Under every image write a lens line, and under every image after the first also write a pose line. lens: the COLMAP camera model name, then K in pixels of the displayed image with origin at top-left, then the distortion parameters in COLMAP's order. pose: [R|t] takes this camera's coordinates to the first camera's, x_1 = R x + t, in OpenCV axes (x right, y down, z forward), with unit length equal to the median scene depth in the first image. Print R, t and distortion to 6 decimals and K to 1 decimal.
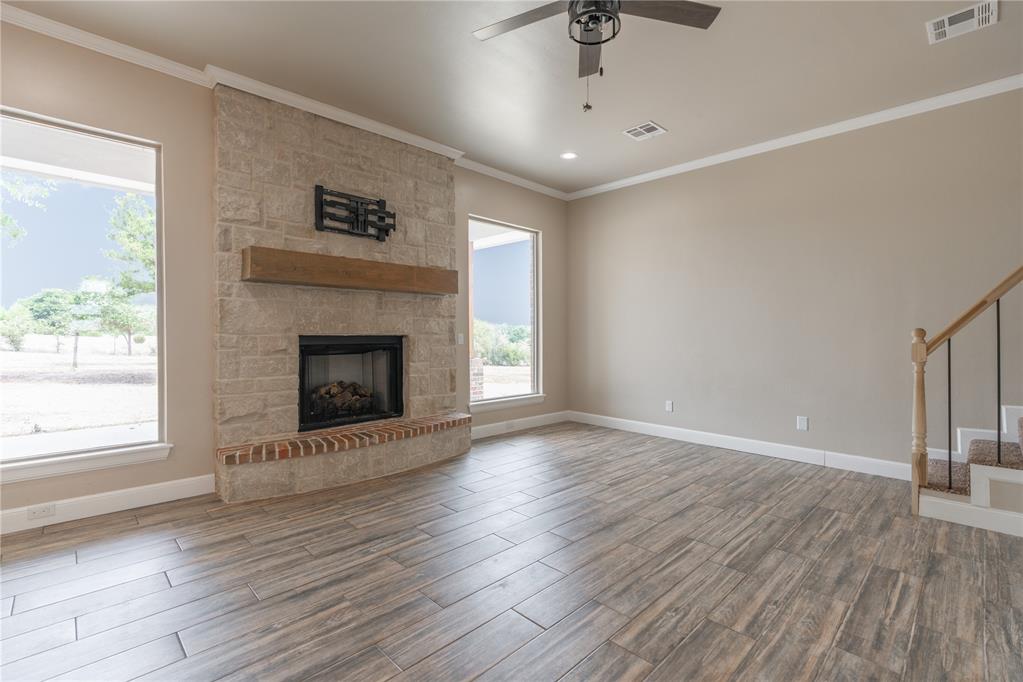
lens RADIAL K [[459.2, 0, 507.7], [0, 459.2, 333.7], [0, 0, 1]] dist [-0.000335, 0.000172]
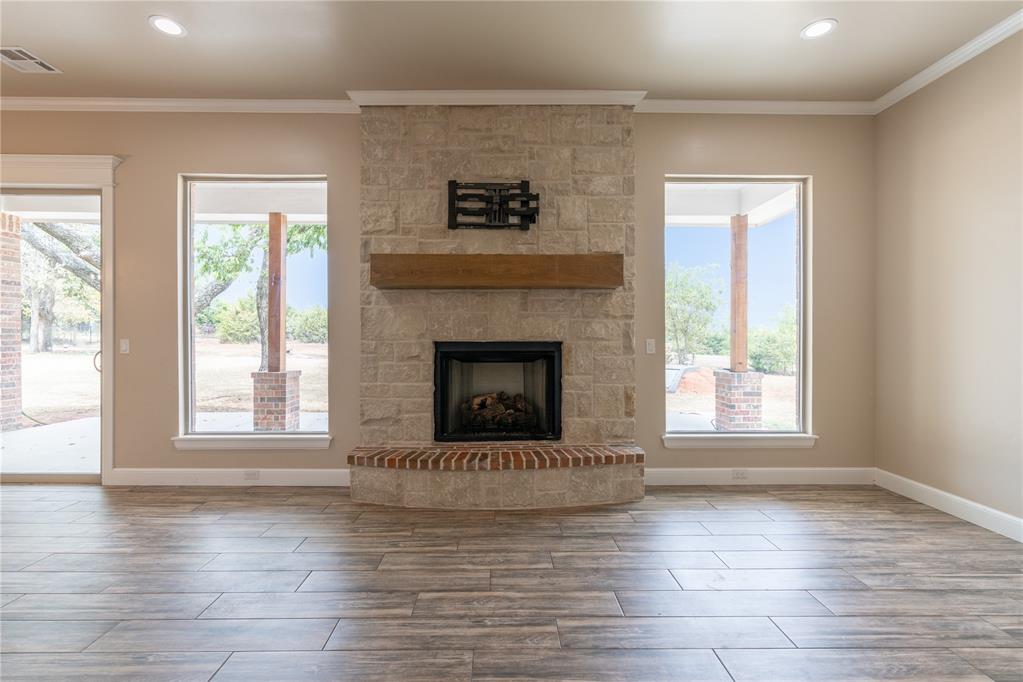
lens RADIAL K [[461.4, 0, 511.5], [0, 461.4, 341.0], [0, 0, 1]] dist [-0.001963, 0.000398]
pose [[0.728543, 0.002157, -0.684997, 0.307778], [0.002410, 0.999981, 0.005712, -0.002340], [0.684996, -0.005812, 0.728523, 0.384756]]
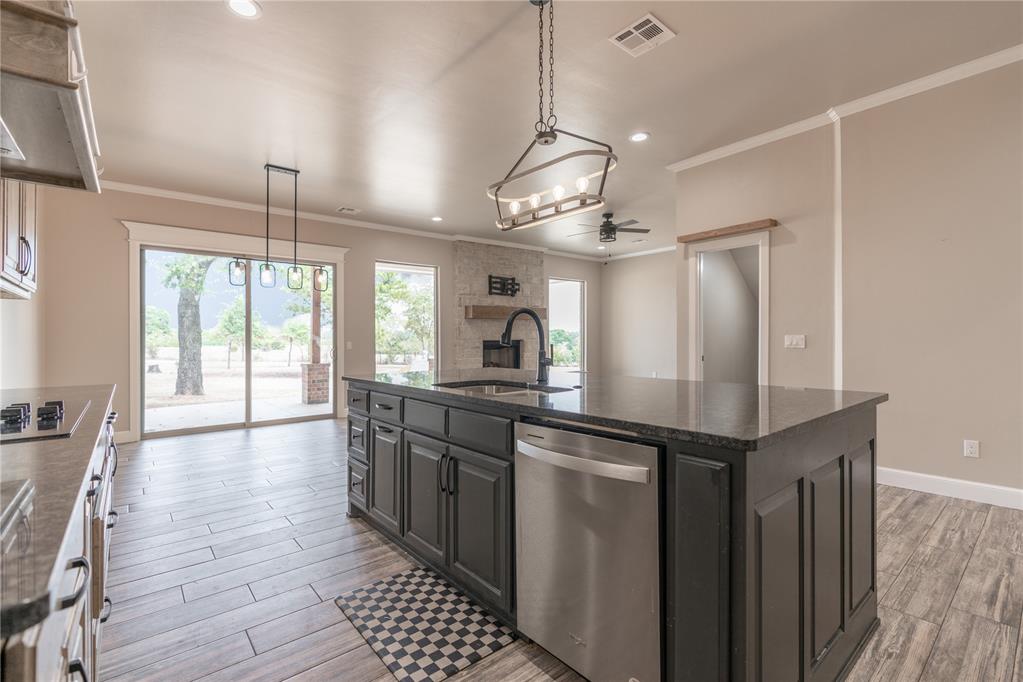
lens RADIAL K [[461.0, 0, 514.1], [0, 461.0, 336.6], [0, 0, 1]] dist [-0.001453, -0.000043]
pose [[0.997473, -0.010579, -0.070254, -0.128258], [0.010777, 0.999939, 0.002439, -0.019334], [0.070224, -0.003190, 0.997526, -1.240021]]
